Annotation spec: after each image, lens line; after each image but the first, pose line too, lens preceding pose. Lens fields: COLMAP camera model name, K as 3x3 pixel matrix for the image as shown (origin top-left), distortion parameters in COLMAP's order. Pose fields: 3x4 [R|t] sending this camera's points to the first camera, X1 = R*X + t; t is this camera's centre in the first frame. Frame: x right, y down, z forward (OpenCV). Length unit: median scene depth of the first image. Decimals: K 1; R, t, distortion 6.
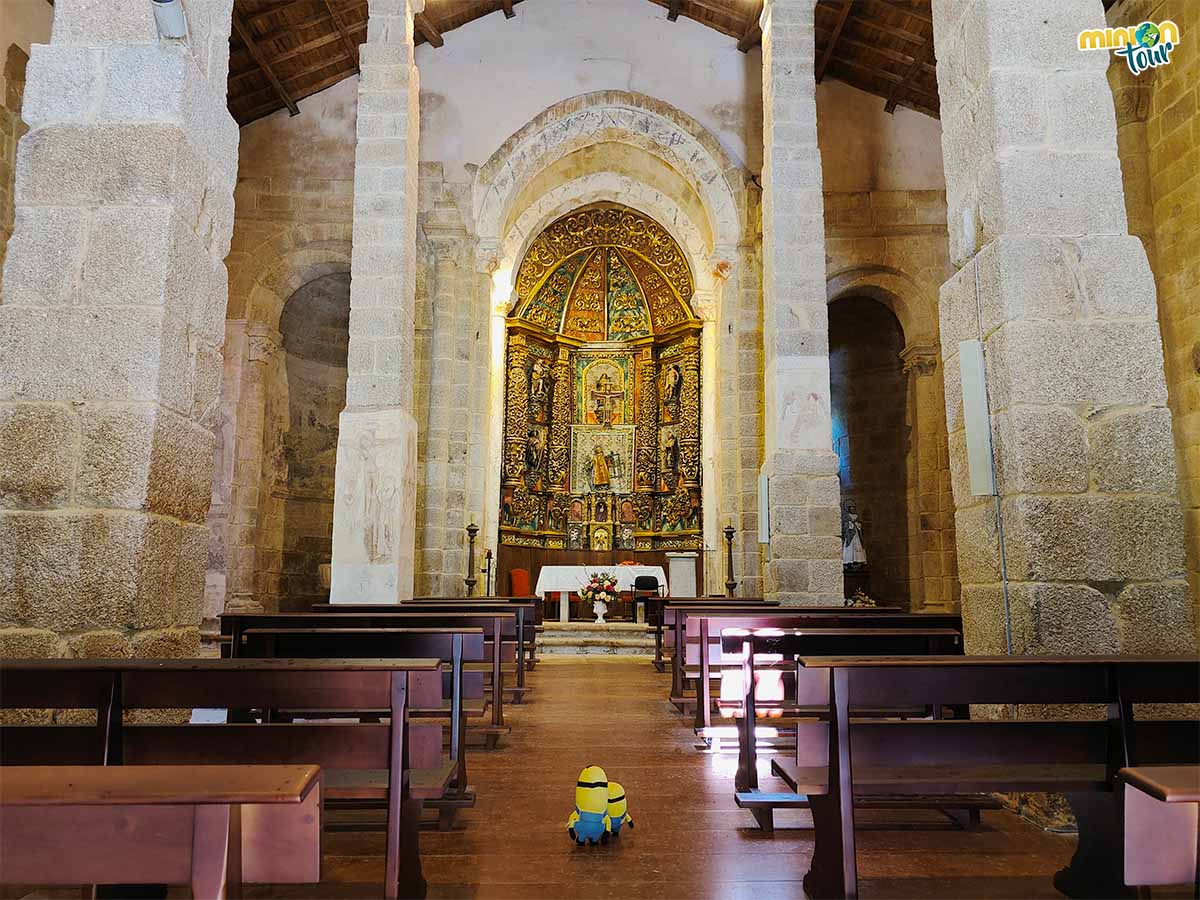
lens RADIAL K [[837.2, 0, 619.0], [0, 837.2, 454.3], [0, 0, 1]] dist [0.004757, -0.001529]
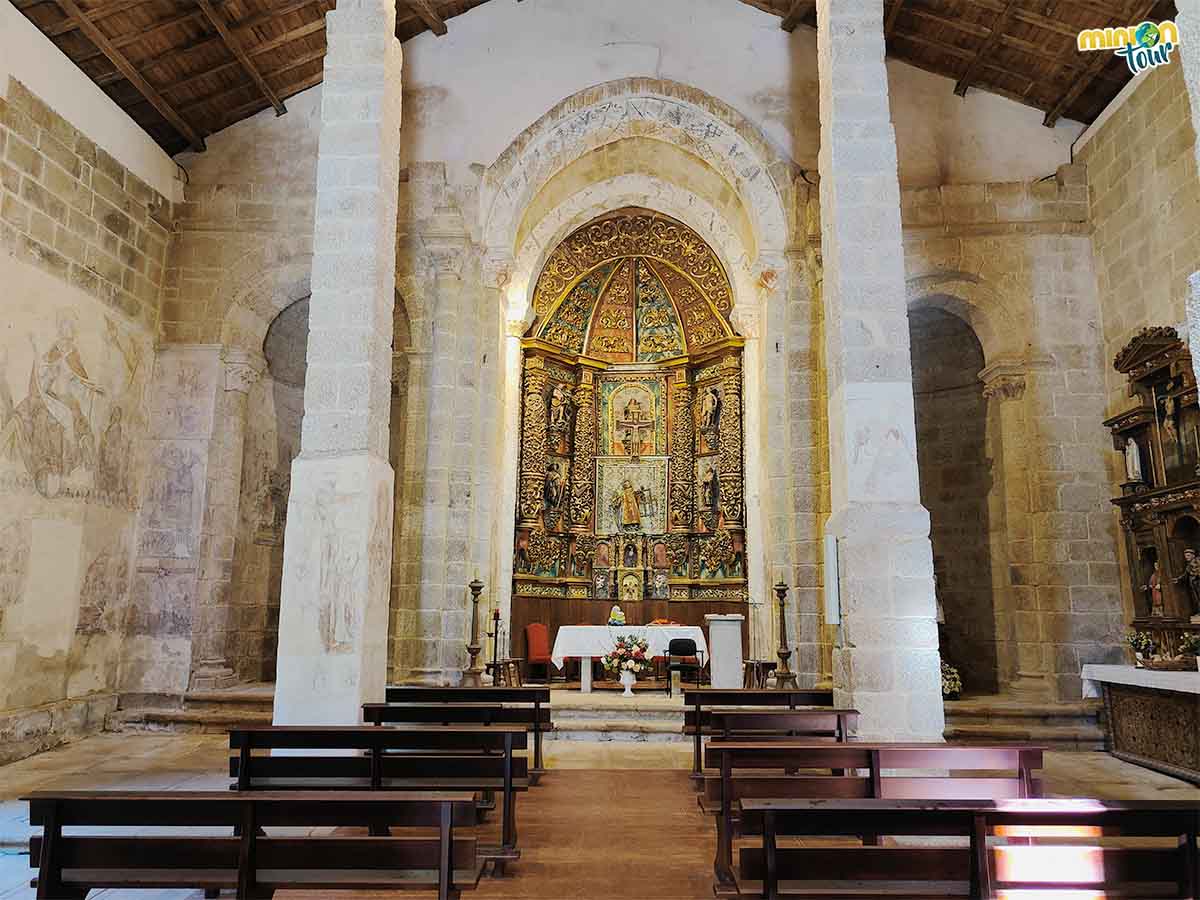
lens RADIAL K [[836.8, 0, 620.3], [0, 836.8, 441.9], [0, 0, 1]] dist [0.006619, 0.000448]
pose [[0.999091, -0.008370, -0.041797, 0.006817], [0.006871, 0.999332, -0.035888, -0.023018], [0.042070, 0.035568, 0.998481, 0.138265]]
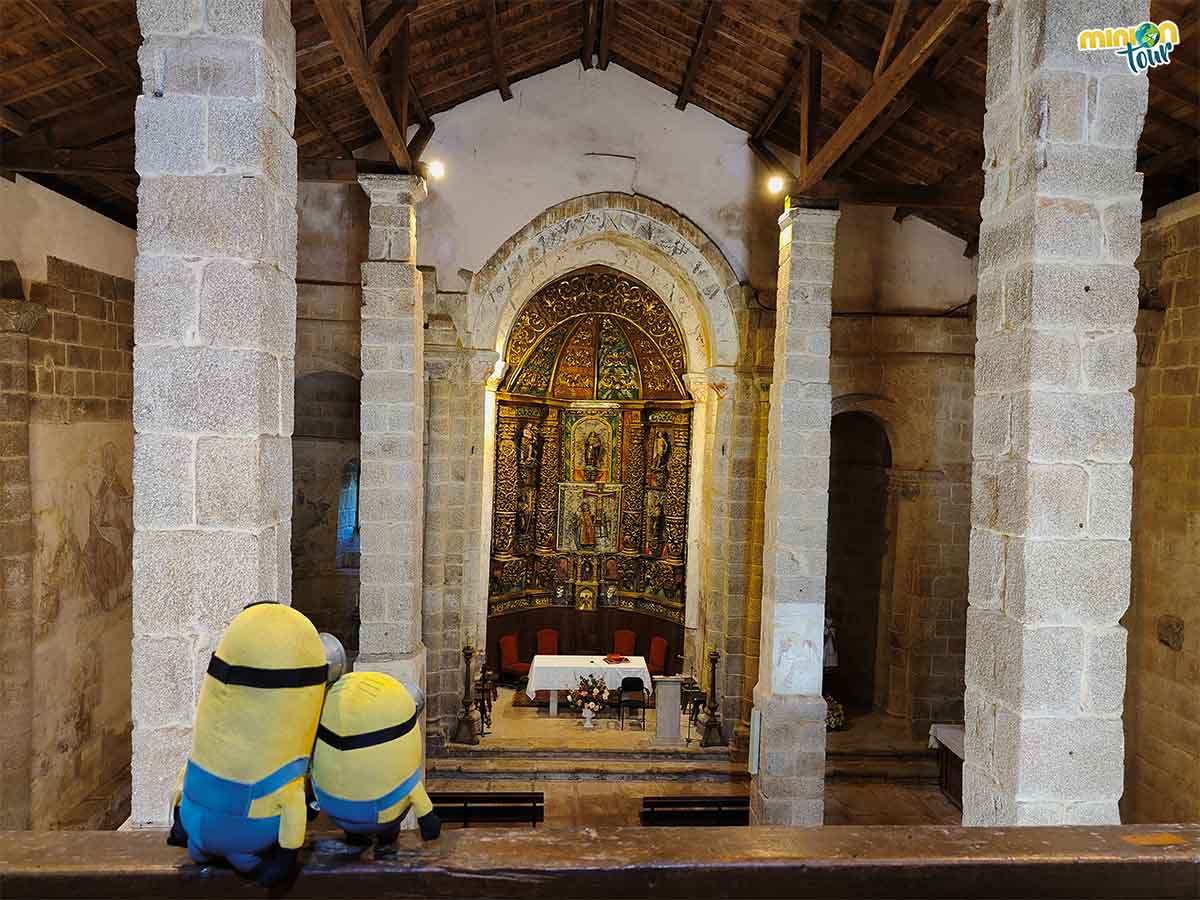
lens RADIAL K [[836.1, 0, 631.3], [0, 836.1, 448.6], [0, 0, 1]] dist [0.007618, -0.001300]
pose [[0.997838, 0.026933, 0.059948, -0.038470], [-0.037120, 0.983703, 0.175926, -0.313802], [-0.054233, -0.177771, 0.982576, 0.012150]]
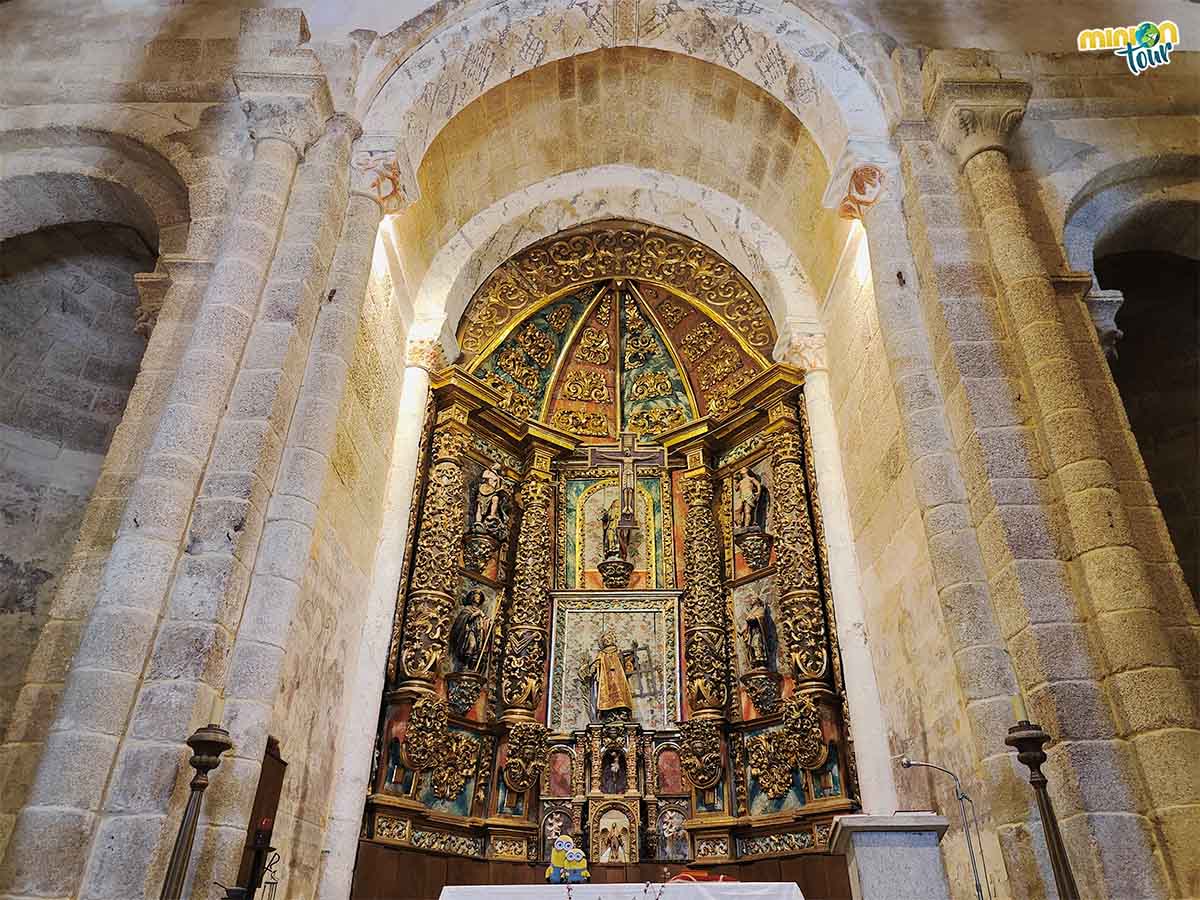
lens RADIAL K [[836.8, 0, 620.3], [0, 836.8, 441.9], [0, 0, 1]] dist [0.006619, 0.000448]
pose [[0.999893, -0.014251, -0.003236, -0.016191], [0.011792, 0.917597, -0.397337, 0.101796], [0.008631, 0.397256, 0.917667, 0.603572]]
